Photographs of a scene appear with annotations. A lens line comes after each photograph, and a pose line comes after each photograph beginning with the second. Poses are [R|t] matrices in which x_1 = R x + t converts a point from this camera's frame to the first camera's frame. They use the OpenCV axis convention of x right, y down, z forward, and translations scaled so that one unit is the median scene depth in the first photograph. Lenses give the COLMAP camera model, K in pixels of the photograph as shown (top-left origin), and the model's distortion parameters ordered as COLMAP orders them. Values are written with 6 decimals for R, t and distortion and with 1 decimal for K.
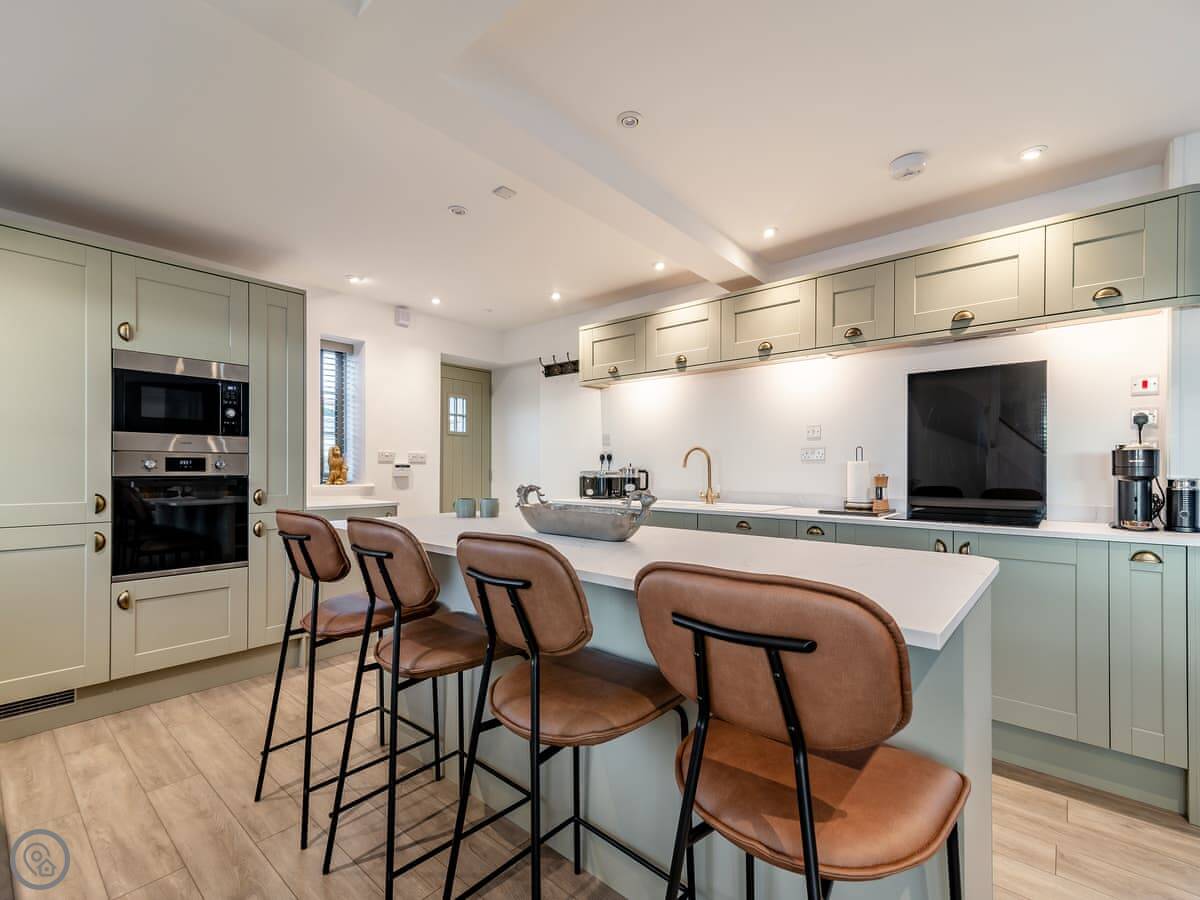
lens RADIAL K [[543.1, 0, 603.9], [0, 543.1, 469.7], [0, 0, 1]] dist [0.017956, -0.001489]
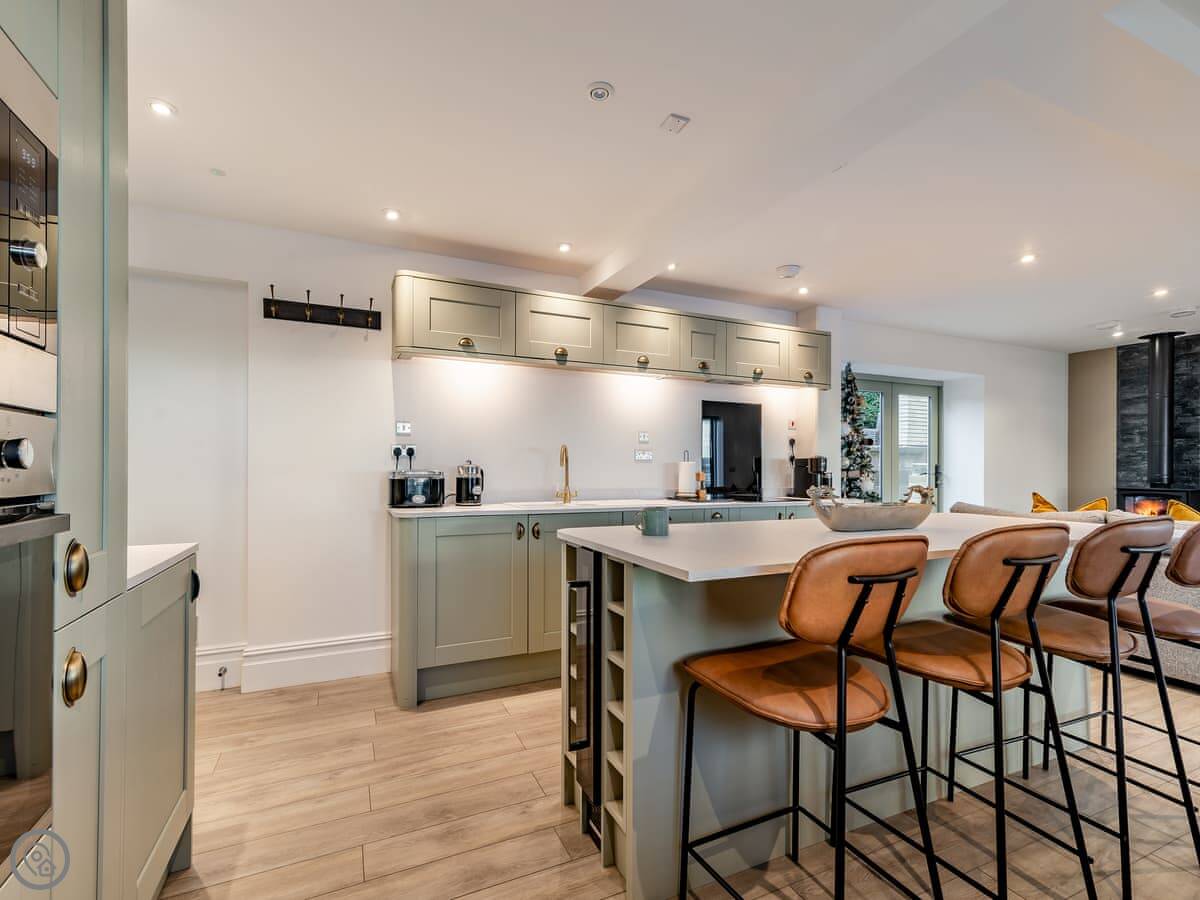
lens RADIAL K [[517.0, 0, 593.4], [0, 517.0, 466.1], [0, 0, 1]] dist [0.002023, 0.000431]
pose [[0.436655, -0.000347, 0.899629, -0.774284], [-0.000516, 1.000000, 0.000636, -0.005421], [-0.899629, -0.000742, 0.436654, 0.669606]]
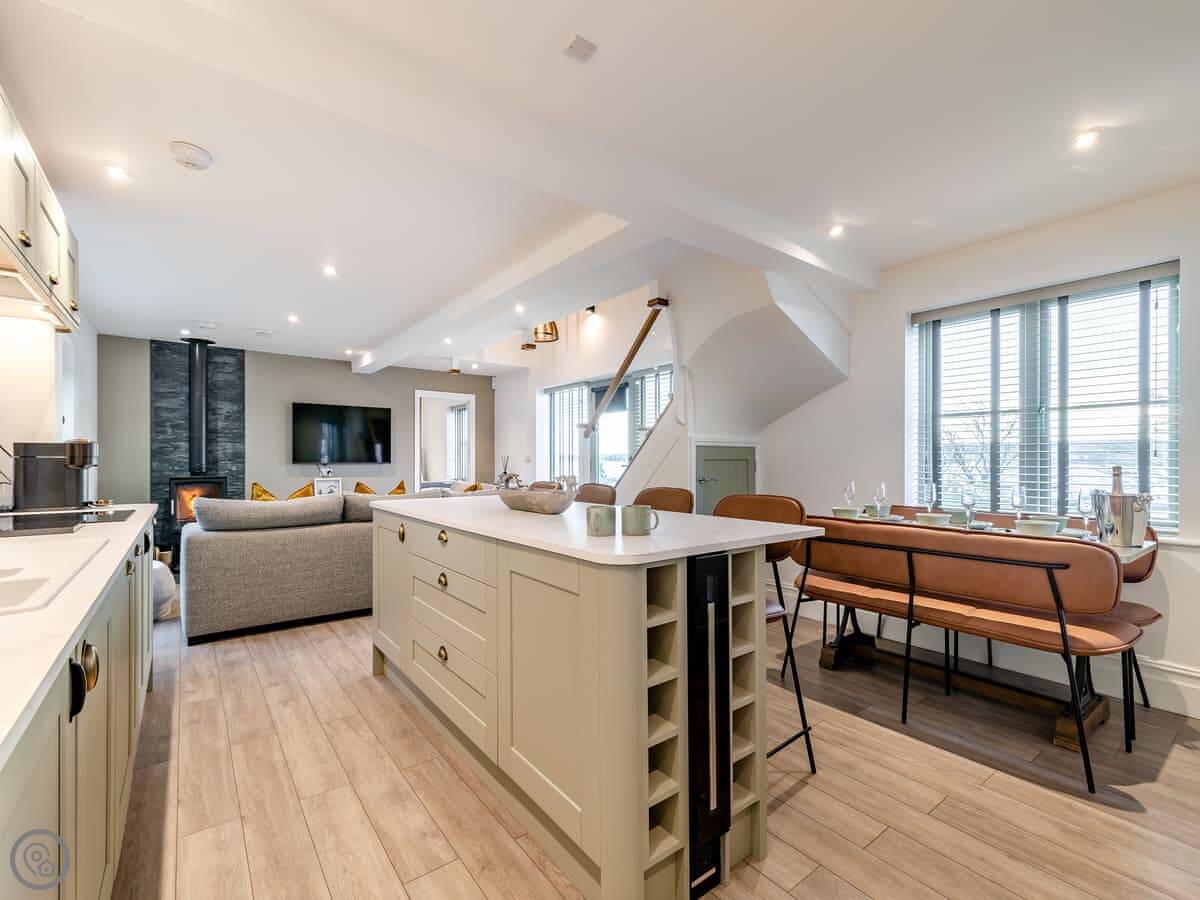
lens RADIAL K [[543.1, 0, 598.6], [0, 543.1, 458.3], [0, 0, 1]] dist [0.017956, -0.001489]
pose [[-0.977572, -0.001772, 0.210595, -0.296130], [-0.001696, 0.999998, 0.000543, -0.003178], [-0.210595, 0.000174, -0.977573, 1.426251]]
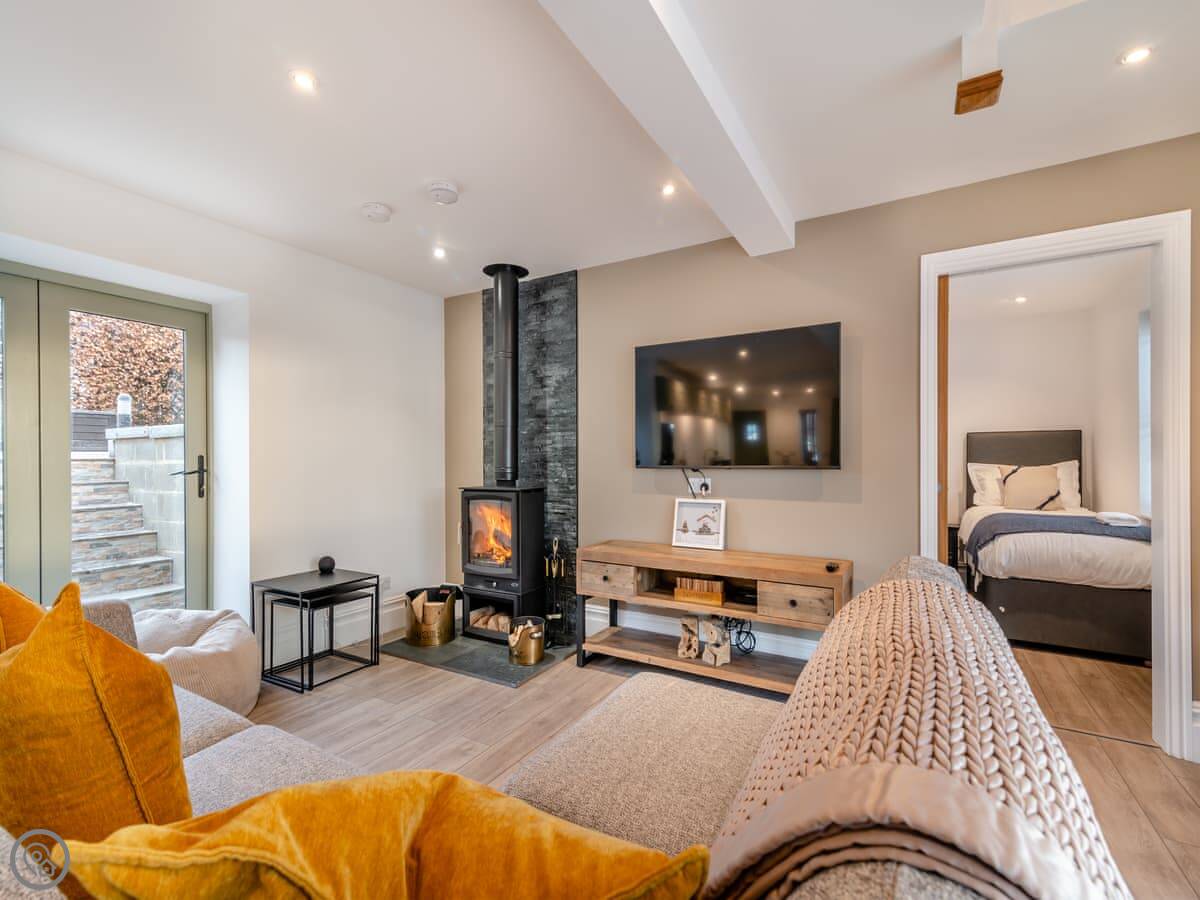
lens RADIAL K [[528.5, 0, 594.2], [0, 528.5, 457.4], [0, 0, 1]] dist [0.002149, -0.000193]
pose [[-0.157914, 0.005321, 0.987439, 0.348868], [0.007566, 0.999963, -0.004178, 0.005913], [-0.987424, 0.006811, -0.157948, -0.293352]]
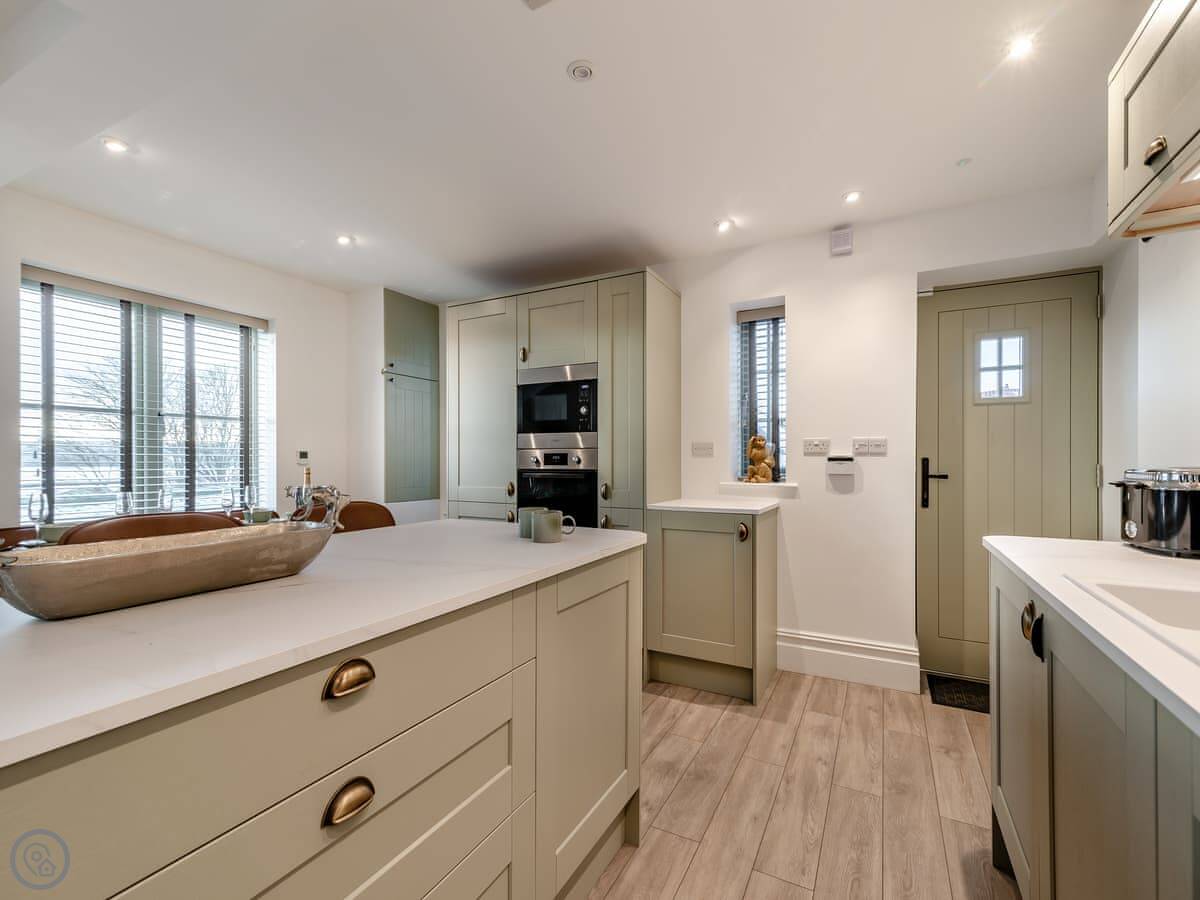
lens RADIAL K [[543.1, 0, 588.5], [0, 543.1, 460.4], [0, 0, 1]] dist [0.017956, -0.001489]
pose [[0.204126, -0.004334, -0.978935, 0.351714], [-0.001339, 0.999988, -0.004707, -0.001987], [0.978944, 0.002272, 0.204117, 0.808479]]
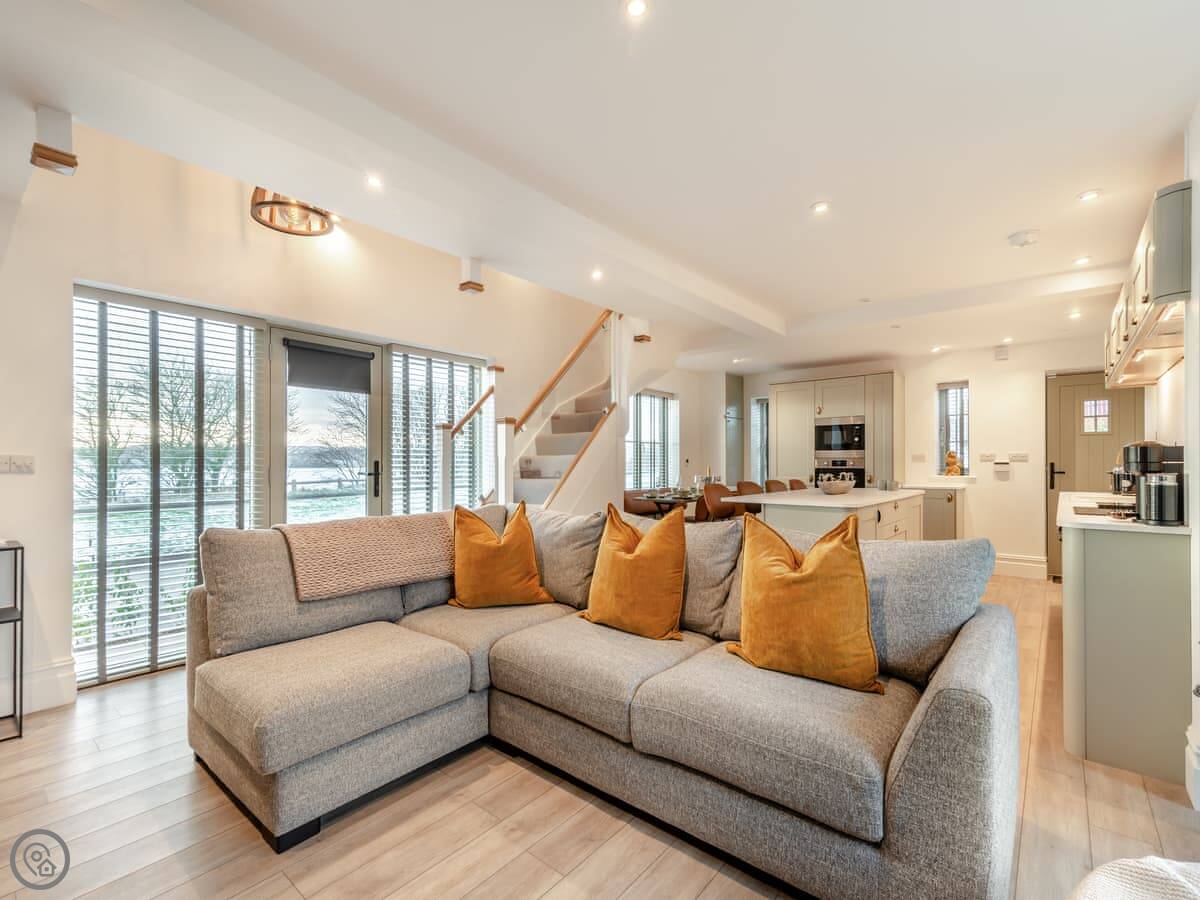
lens RADIAL K [[543.1, 0, 593.6], [0, 543.1, 459.3], [0, 0, 1]] dist [0.017956, -0.001489]
pose [[-0.001046, -0.011014, -0.999939, 1.474994], [-0.002769, 0.999936, -0.011012, 0.001271], [0.999996, 0.002757, -0.001077, -0.025718]]
